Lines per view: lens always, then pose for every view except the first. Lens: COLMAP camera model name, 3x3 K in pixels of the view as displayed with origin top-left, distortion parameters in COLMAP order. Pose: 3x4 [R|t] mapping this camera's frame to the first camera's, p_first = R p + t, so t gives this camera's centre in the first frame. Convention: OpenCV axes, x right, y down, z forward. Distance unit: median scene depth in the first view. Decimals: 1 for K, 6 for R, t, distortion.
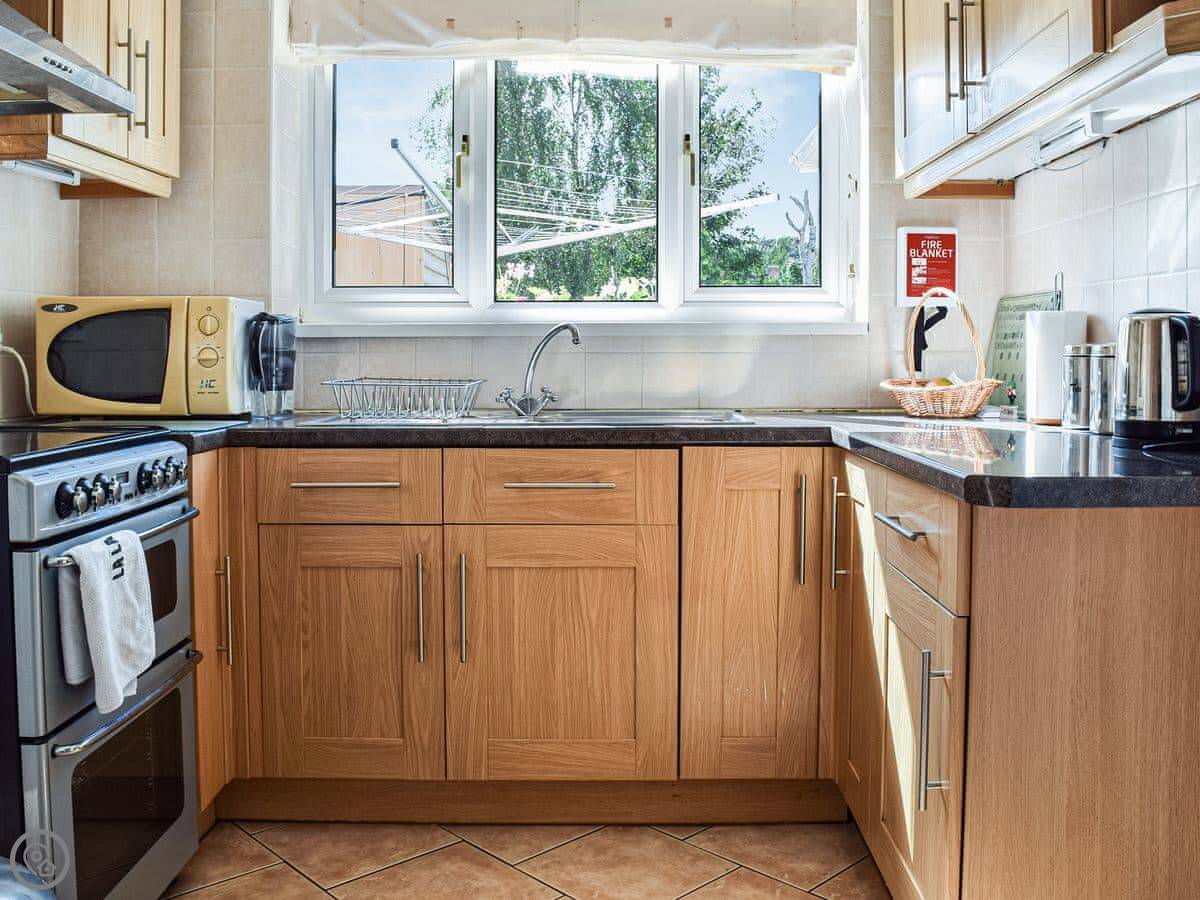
lens RADIAL K [[1136.6, 0, 600.0], [0, 1136.6, 450.0], [0, 0, 1]] dist [-0.085053, 0.011089]
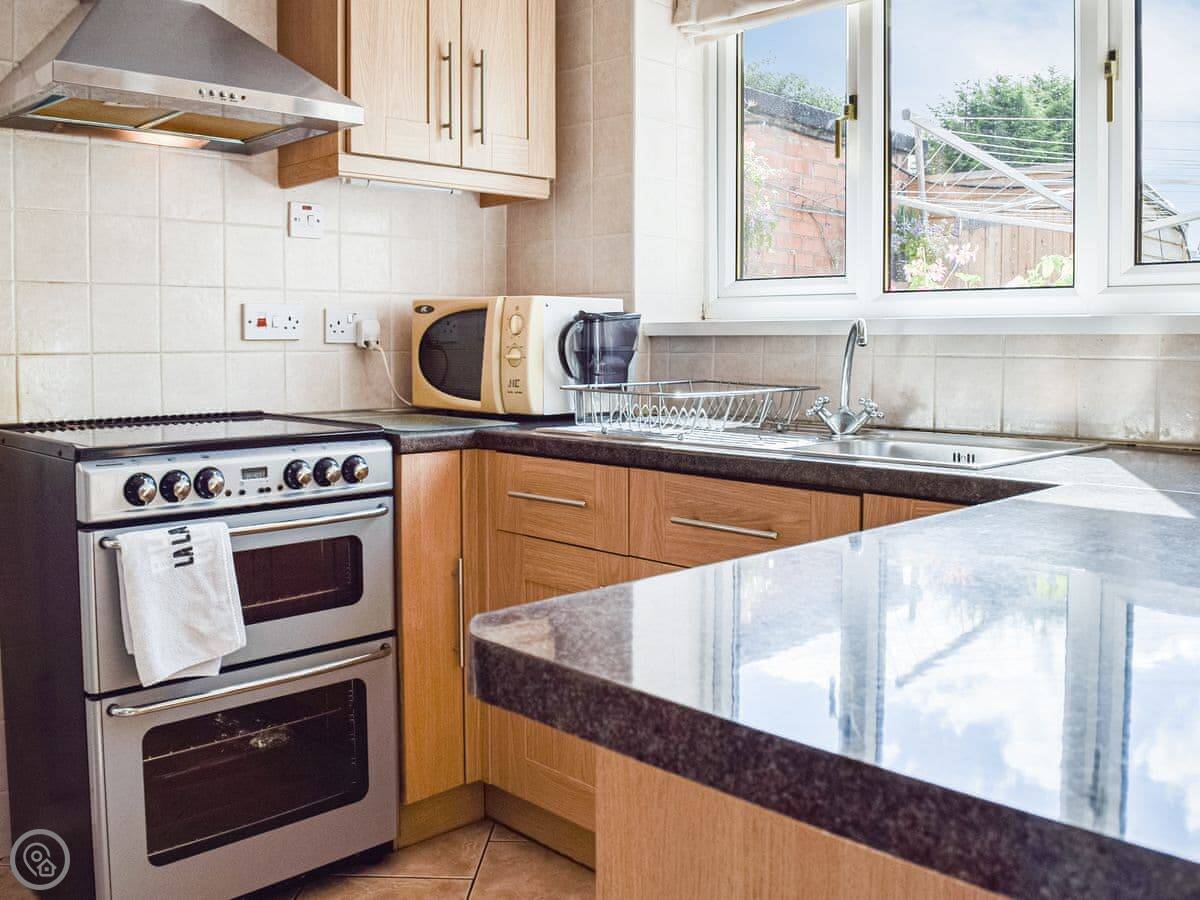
lens RADIAL K [[1088.4, 0, 630.0], [0, 1088.4, 427.6], [0, 0, 1]] dist [-0.078502, -0.001085]
pose [[0.714422, 0.057162, -0.697376, 0.432876], [-0.061950, 0.997911, 0.018331, -0.046893], [0.696967, 0.030107, 0.716471, 0.409058]]
